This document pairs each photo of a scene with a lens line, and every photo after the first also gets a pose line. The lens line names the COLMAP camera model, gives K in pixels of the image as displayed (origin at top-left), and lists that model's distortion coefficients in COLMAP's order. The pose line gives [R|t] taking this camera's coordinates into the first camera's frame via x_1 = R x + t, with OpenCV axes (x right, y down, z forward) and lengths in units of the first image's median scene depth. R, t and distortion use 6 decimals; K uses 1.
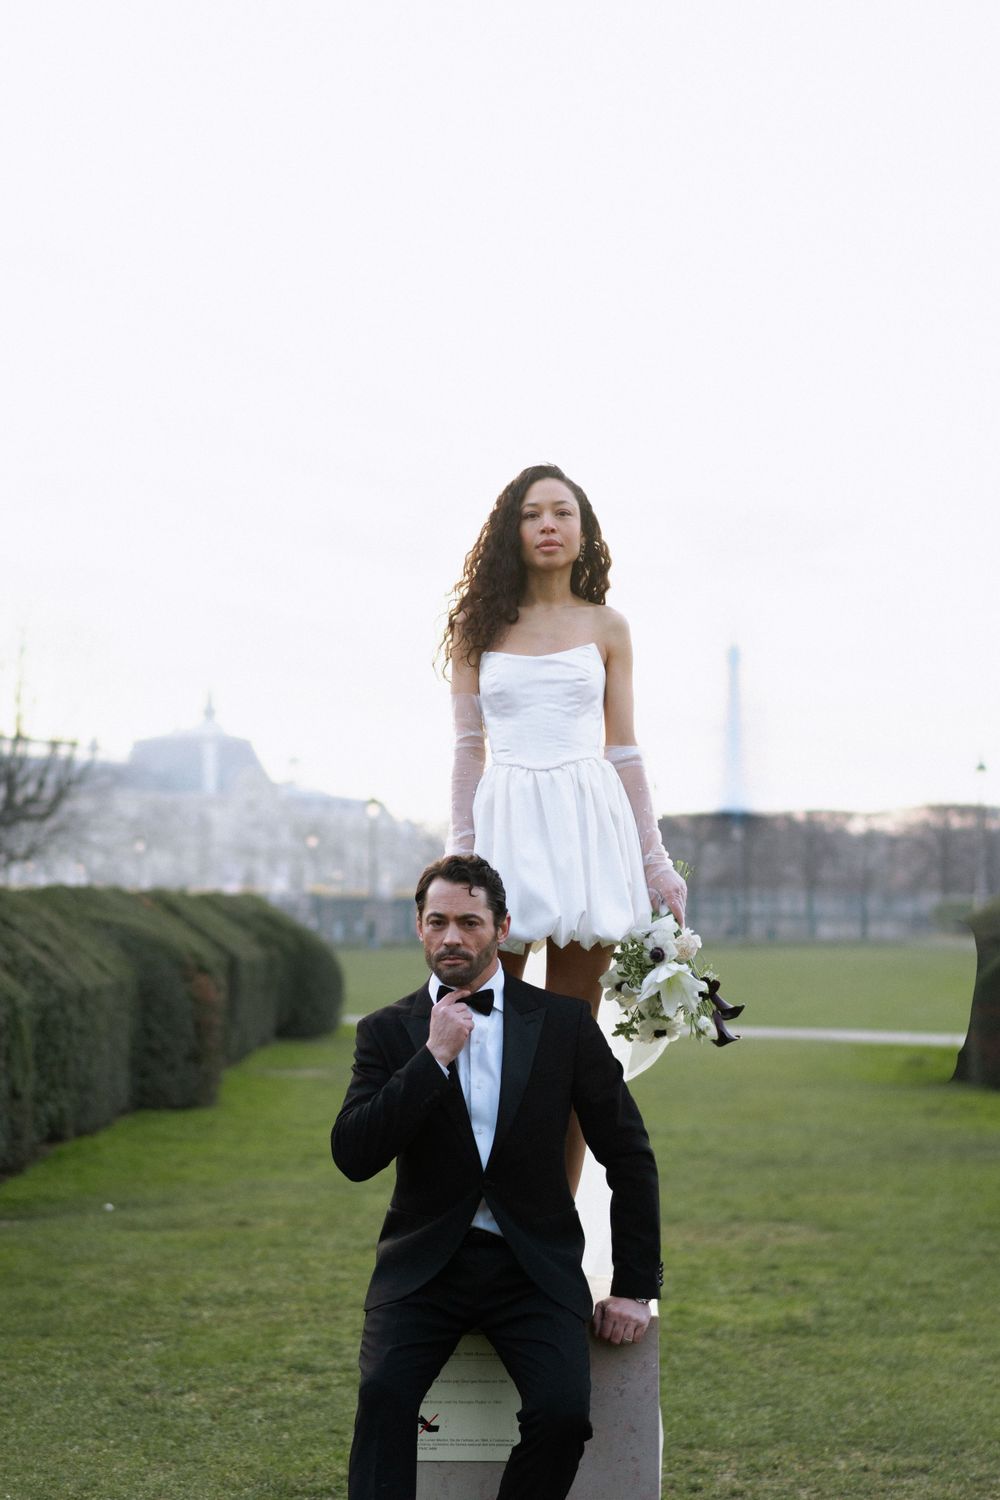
lens RADIAL K [[3252.5, 0, 500.0], [0, 3252.5, 750.0], [0, 0, 1]] dist [0.018966, -0.294771]
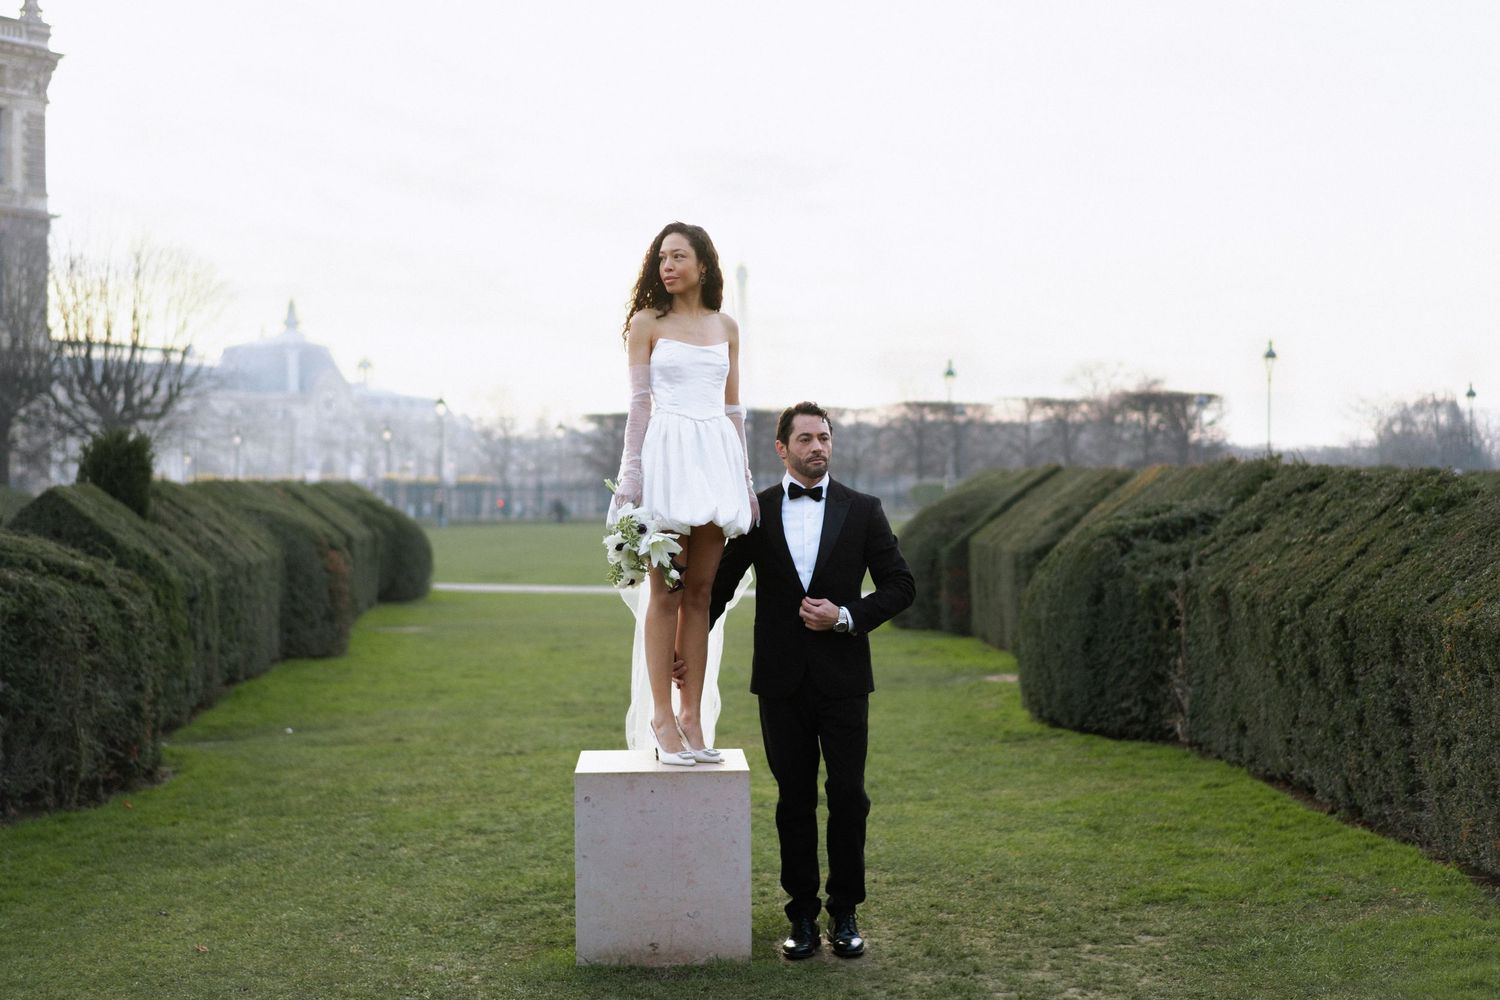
lens RADIAL K [[3252.5, 0, 750.0], [0, 3252.5, 500.0], [0, 0, 1]] dist [0.018966, -0.294771]
pose [[0.996304, -0.007733, 0.085549, -0.041879], [0.002824, 0.998350, 0.057354, -0.023633], [-0.085852, -0.056900, 0.994682, -0.277482]]
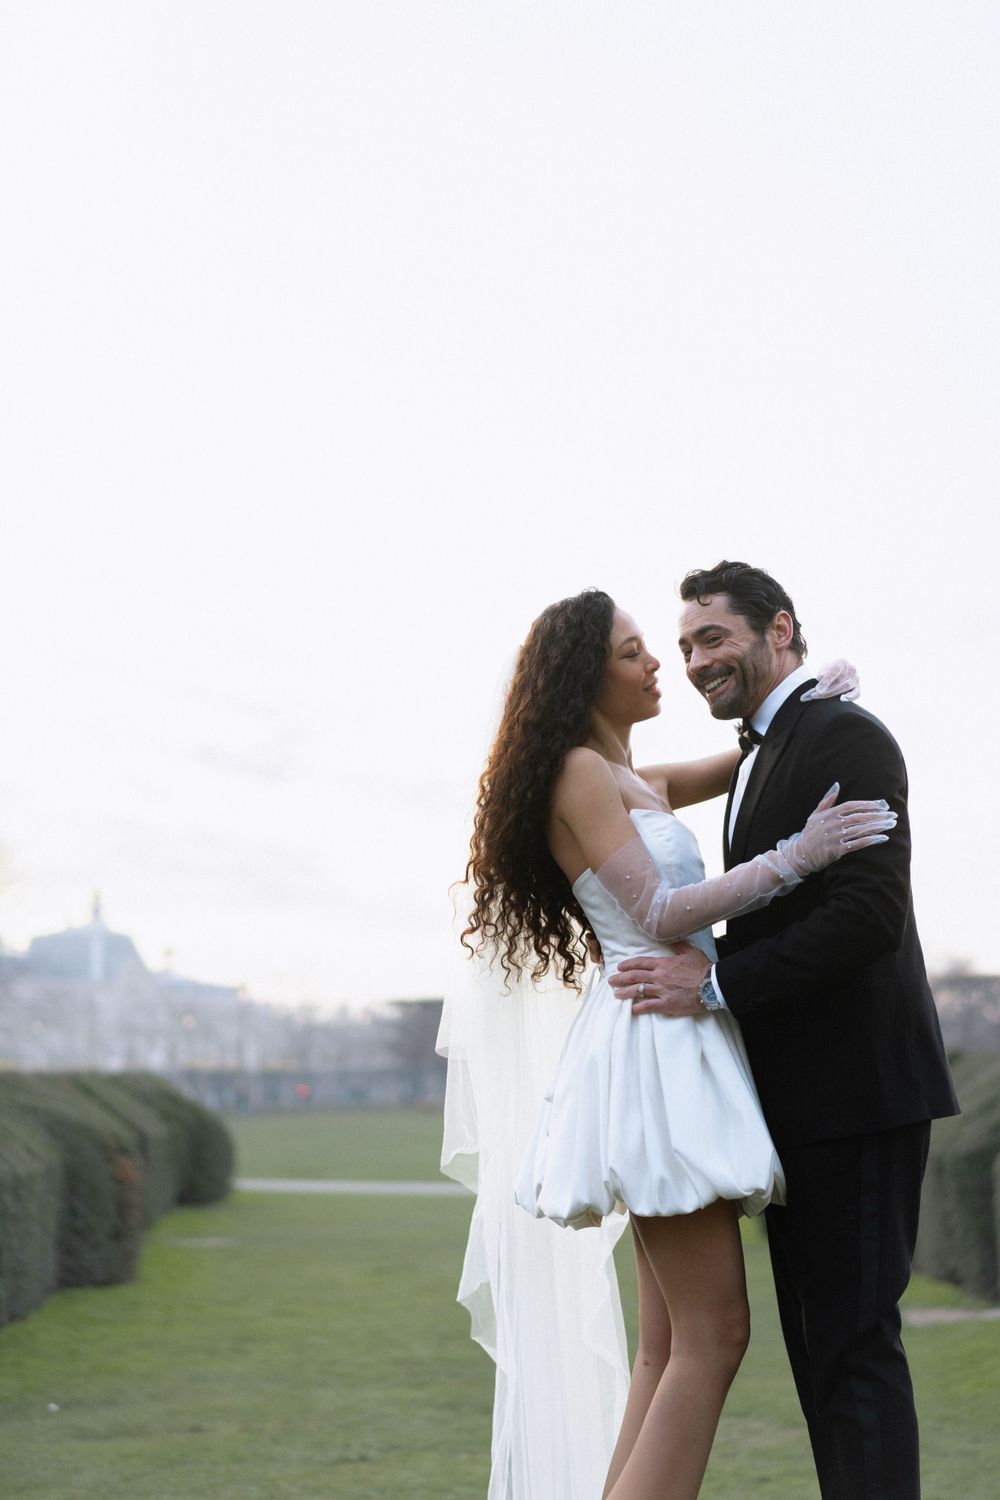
lens RADIAL K [[2319.2, 0, 500.0], [0, 2319.2, 750.0], [0, 0, 1]] dist [0.025846, -0.094045]
pose [[0.994310, 0.006559, 0.106319, -0.054190], [0.002024, 0.996759, -0.080419, -0.003090], [-0.106502, 0.080177, 0.991075, 0.232138]]
